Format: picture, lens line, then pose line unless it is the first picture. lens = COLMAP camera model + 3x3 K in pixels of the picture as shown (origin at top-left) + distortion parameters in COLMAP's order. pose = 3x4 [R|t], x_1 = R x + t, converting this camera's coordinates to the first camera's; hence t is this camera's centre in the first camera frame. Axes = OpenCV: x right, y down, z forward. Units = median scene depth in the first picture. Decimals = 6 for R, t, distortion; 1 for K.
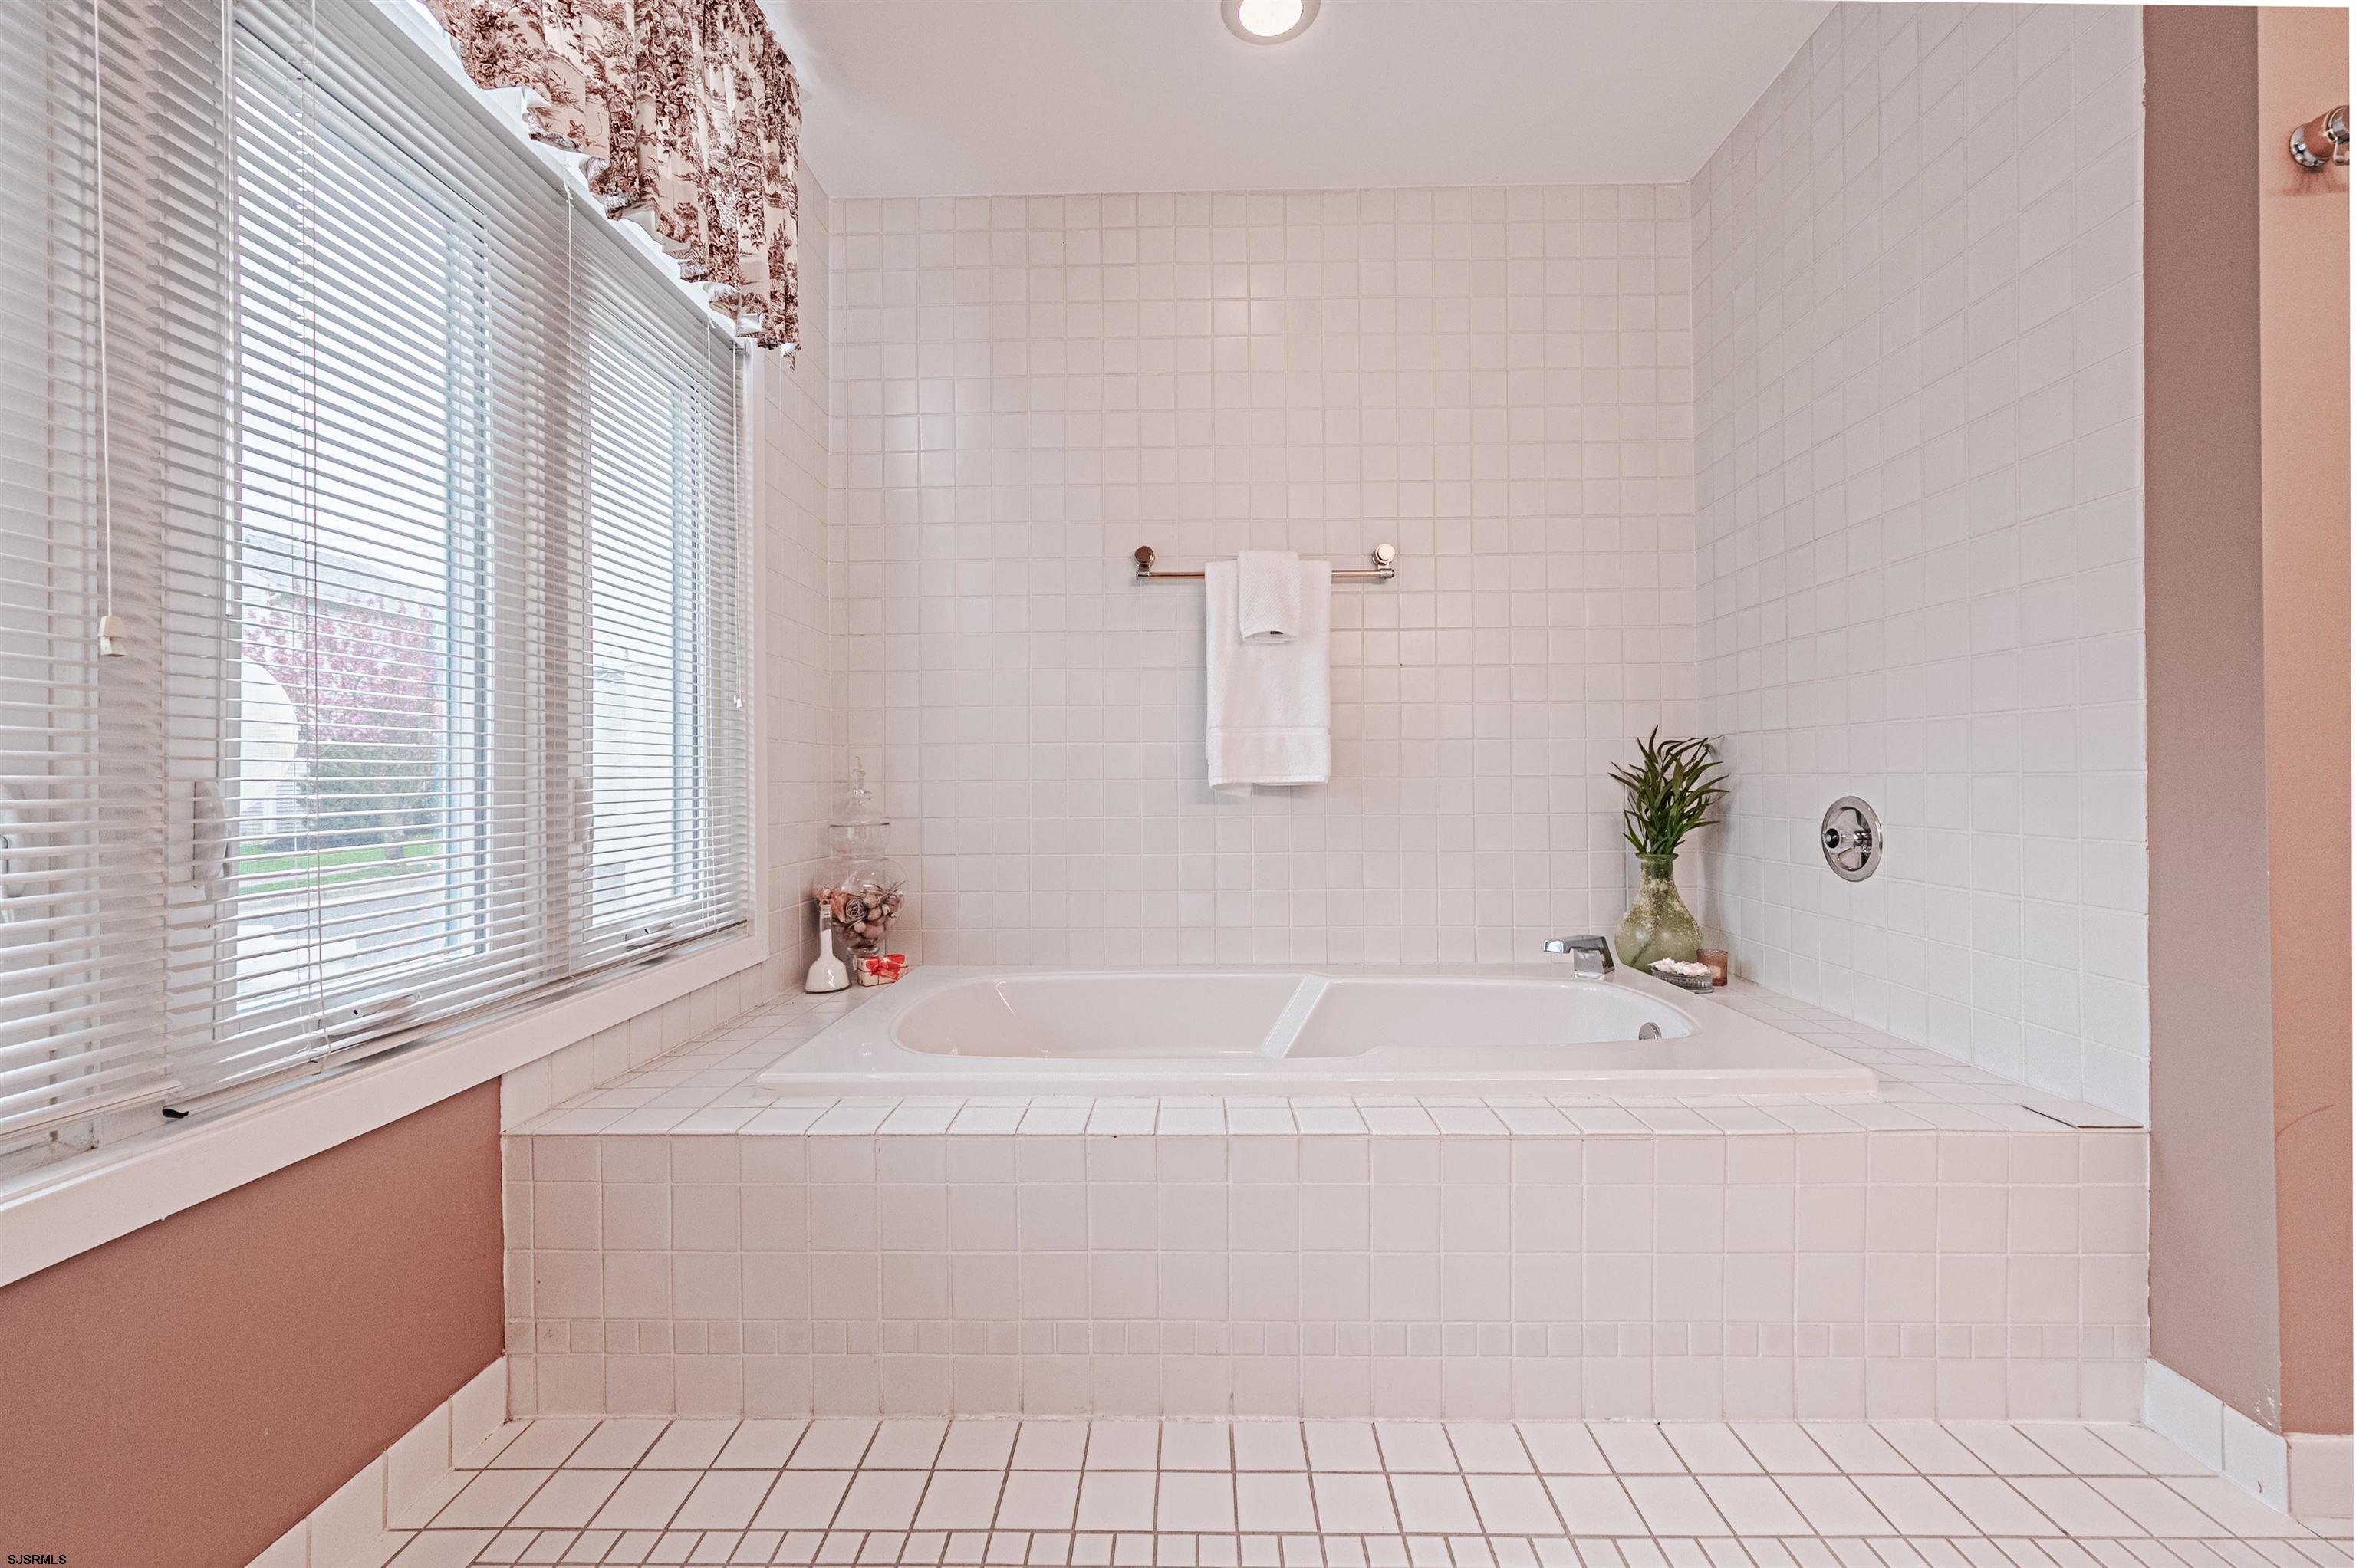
lens RADIAL K [[930.5, 0, 1174.3], [0, 930.5, 789.3], [0, 0, 1]] dist [-0.002267, -0.000007]
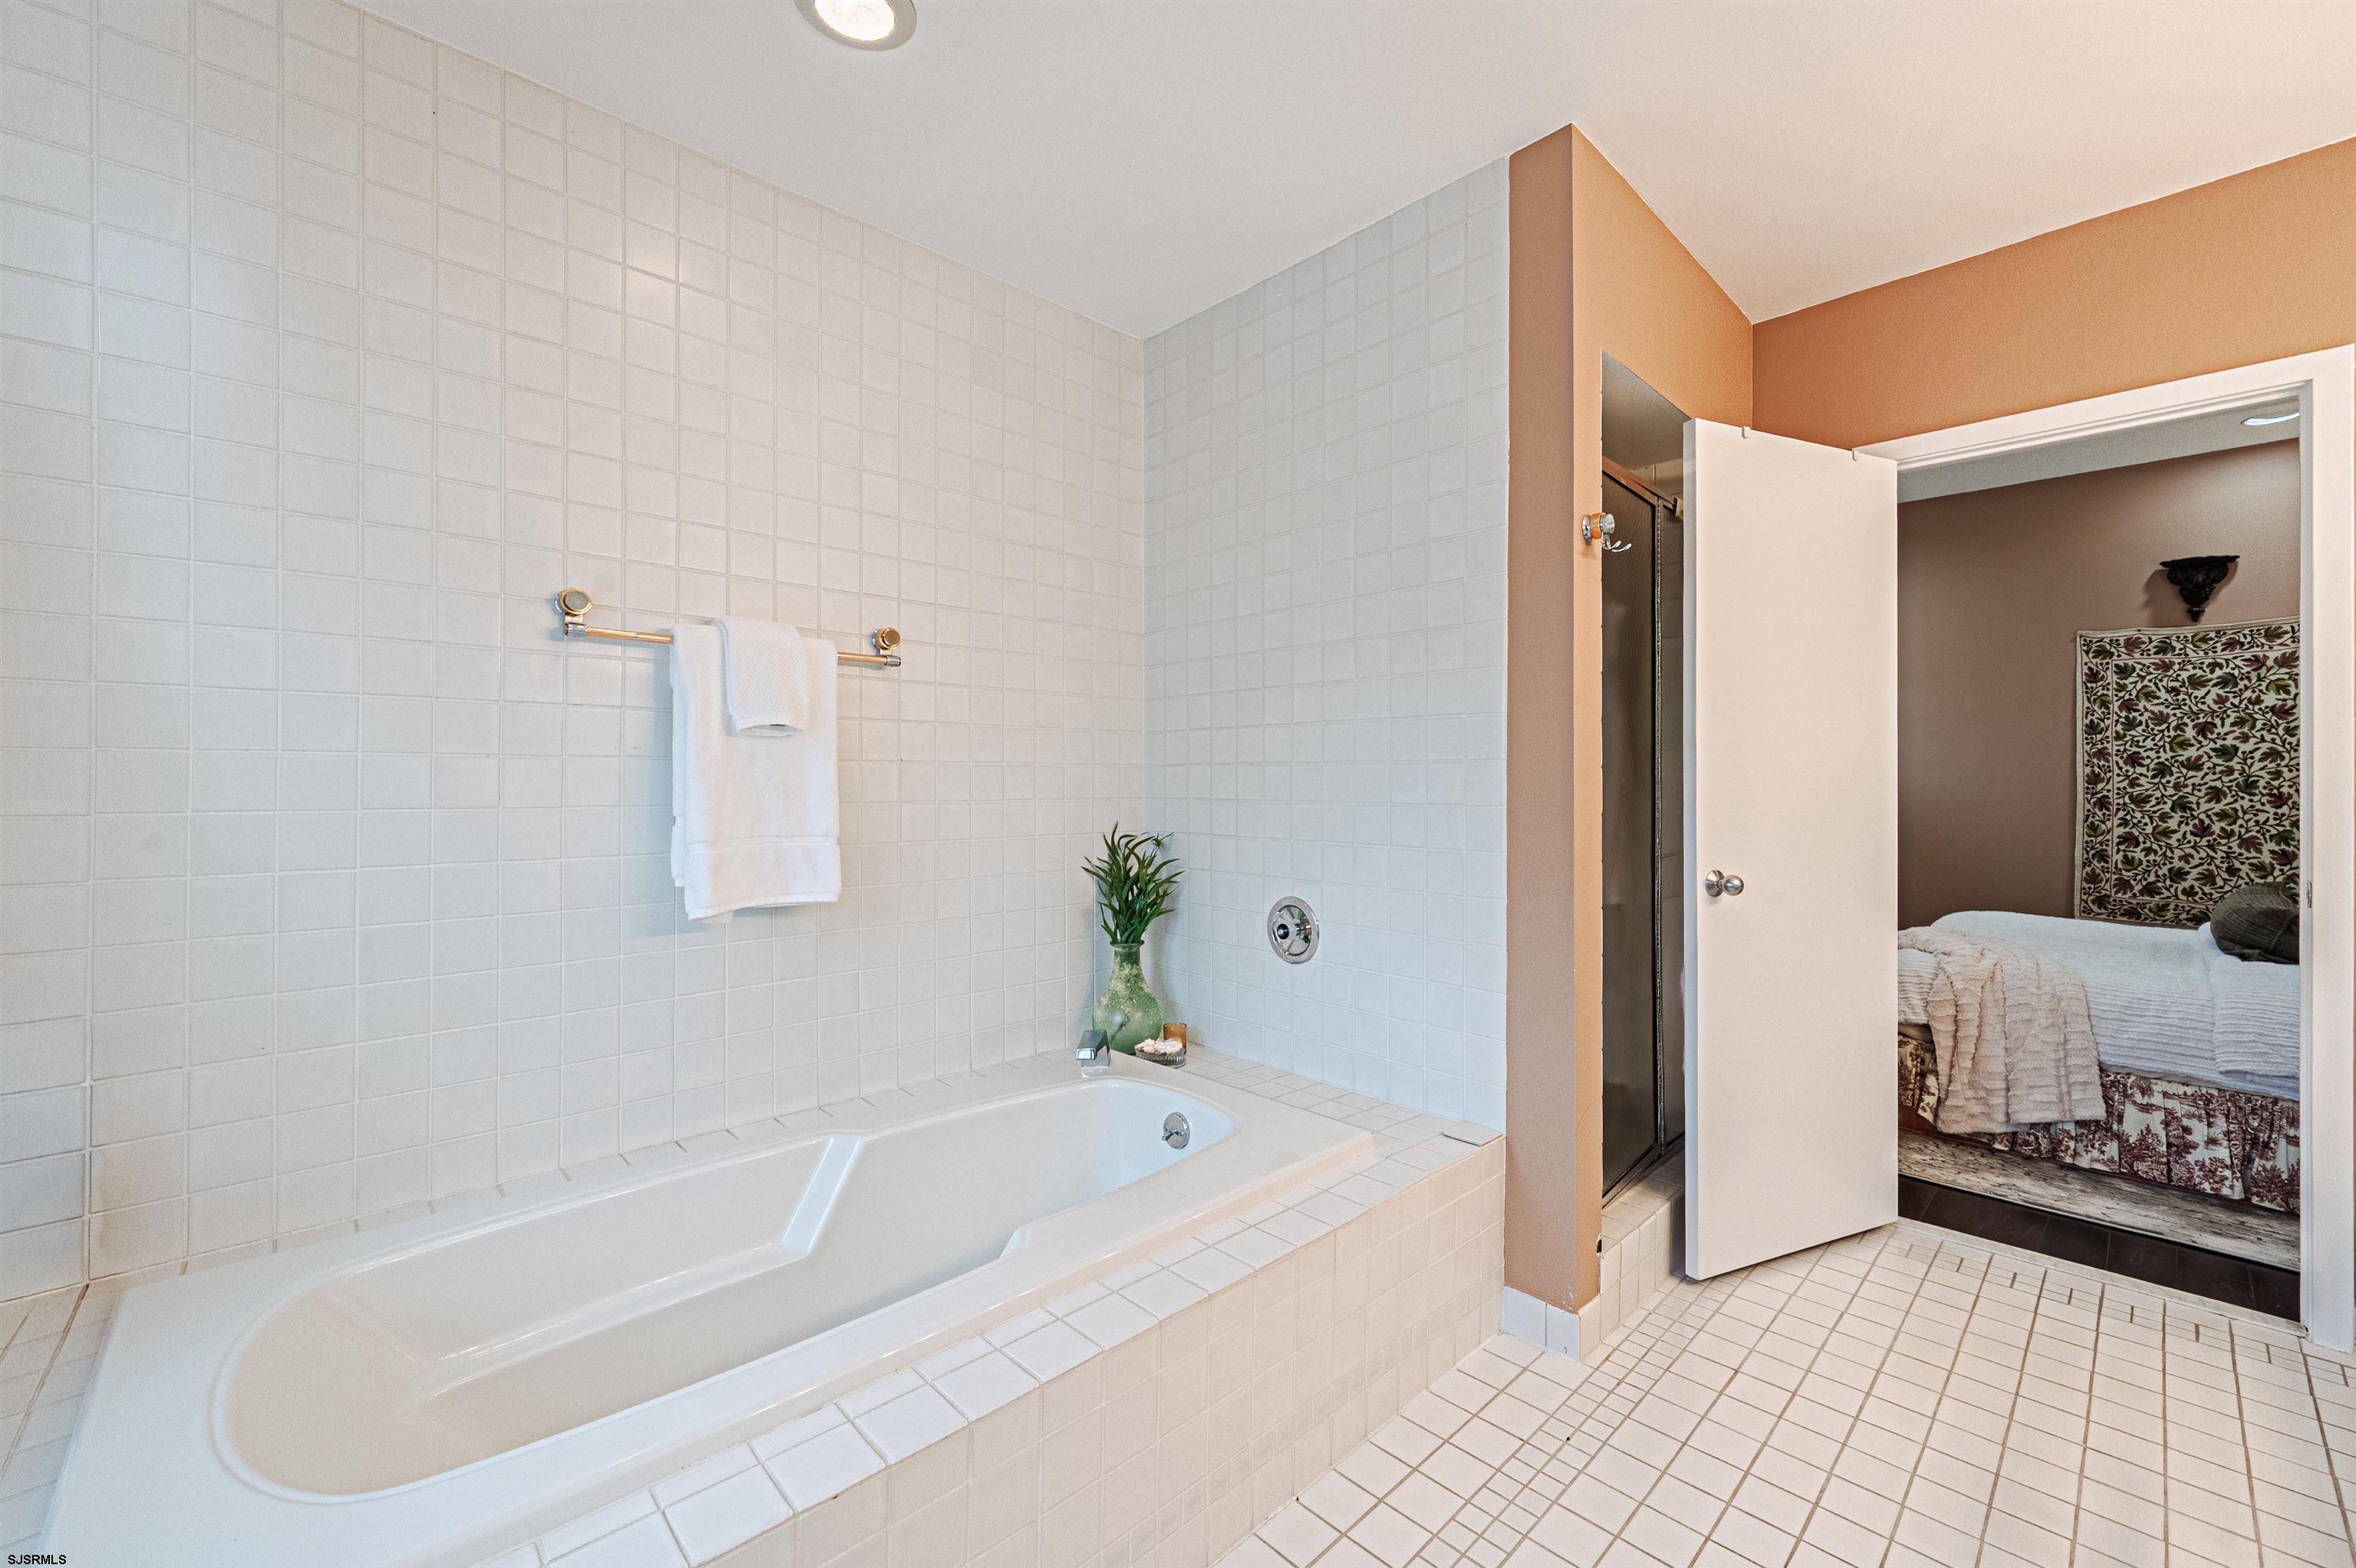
lens RADIAL K [[955.9, 0, 1182.7], [0, 955.9, 777.8], [0, 0, 1]] dist [-0.001962, -0.000258]
pose [[0.701355, 0.006293, 0.712785, -0.246793], [0.001117, 0.999950, -0.009927, -0.114104], [-0.712812, 0.007758, 0.701313, 0.155920]]
